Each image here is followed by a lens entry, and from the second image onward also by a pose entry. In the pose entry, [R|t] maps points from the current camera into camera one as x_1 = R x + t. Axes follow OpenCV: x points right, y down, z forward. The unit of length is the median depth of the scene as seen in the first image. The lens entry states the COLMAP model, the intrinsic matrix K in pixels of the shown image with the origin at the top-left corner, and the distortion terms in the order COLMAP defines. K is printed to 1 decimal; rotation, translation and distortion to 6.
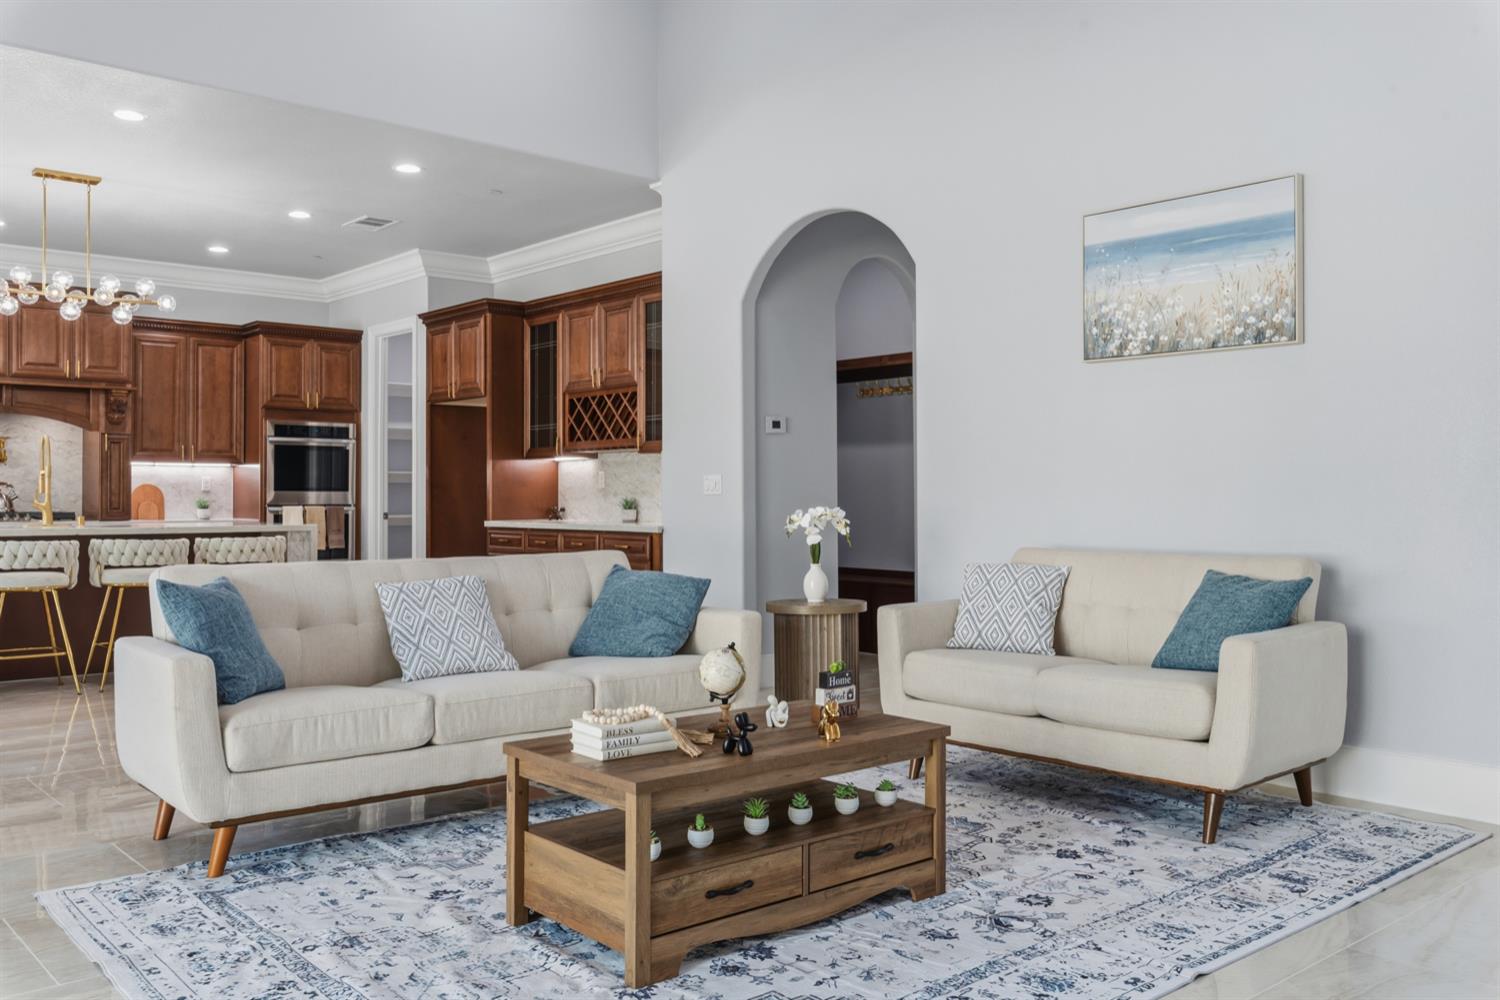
lens RADIAL K [[1252.6, 0, 750.6], [0, 1252.6, 491.0], [0, 0, 1]] dist [0.000328, 0.006844]
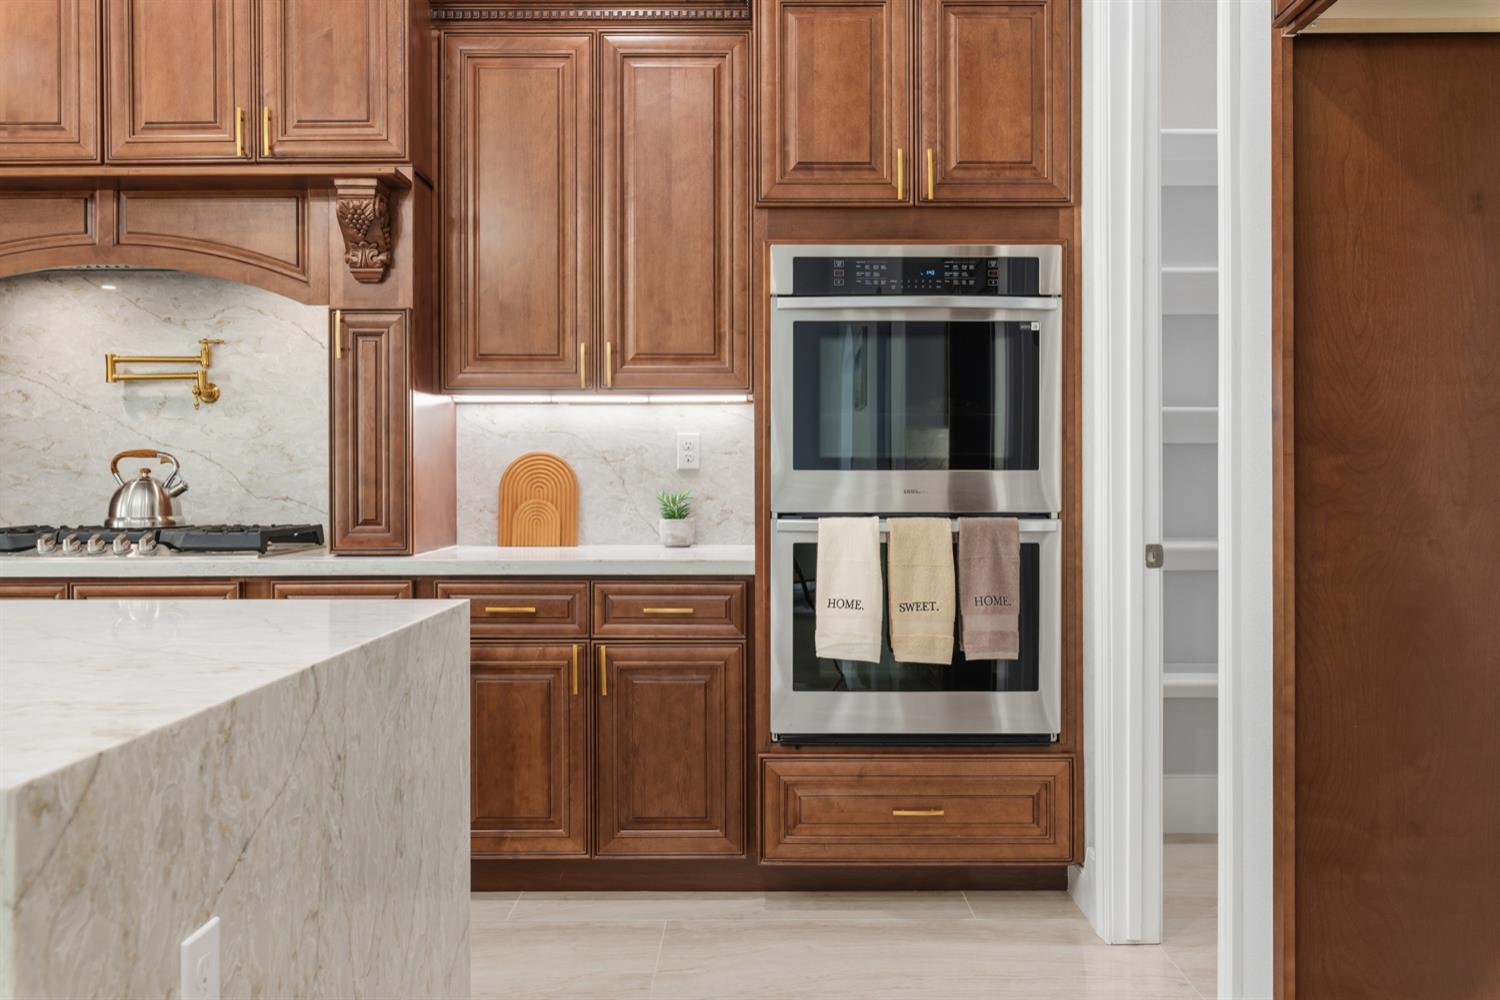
lens RADIAL K [[1252.6, 0, 751.7], [0, 1252.6, 494.2], [0, 0, 1]] dist [0.000328, 0.006844]
pose [[0.747374, 0.007959, -0.664356, -0.189059], [0.003341, 0.999871, 0.015737, 0.001376], [0.664395, -0.013981, 0.747251, 0.803502]]
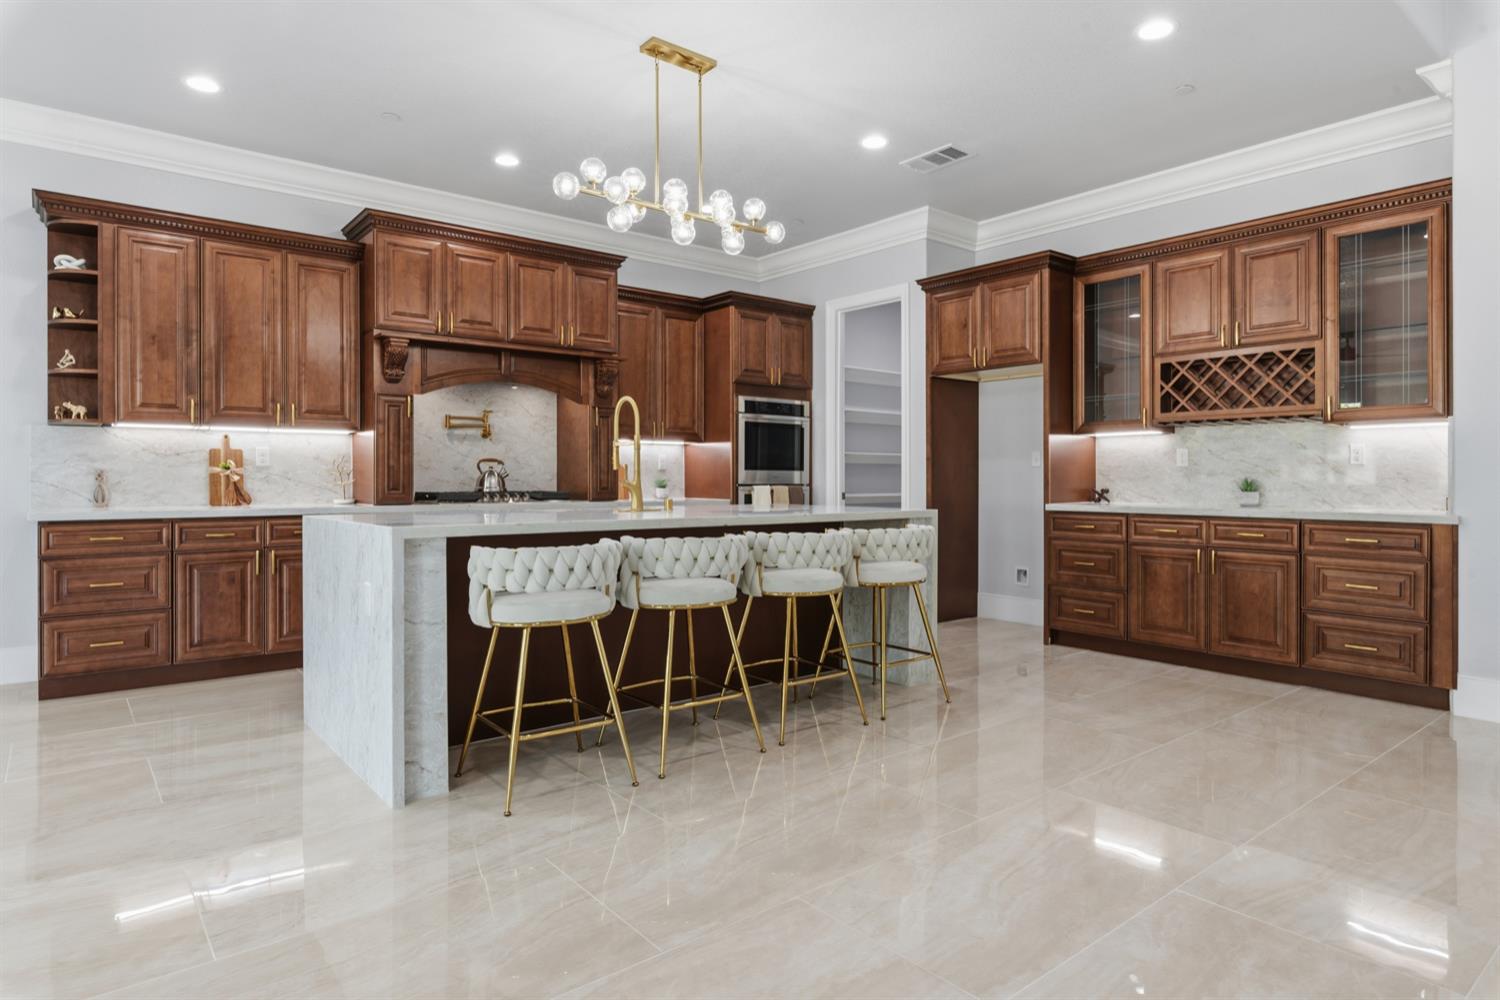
lens RADIAL K [[865.3, 0, 753.4], [0, 865.3, 492.4], [0, 0, 1]] dist [-0.000541, -0.000497]
pose [[0.999314, 0.004217, -0.036795, -0.370224], [-0.003529, 0.999818, 0.018752, 0.004996], [0.036867, -0.018610, 0.999147, 0.359375]]
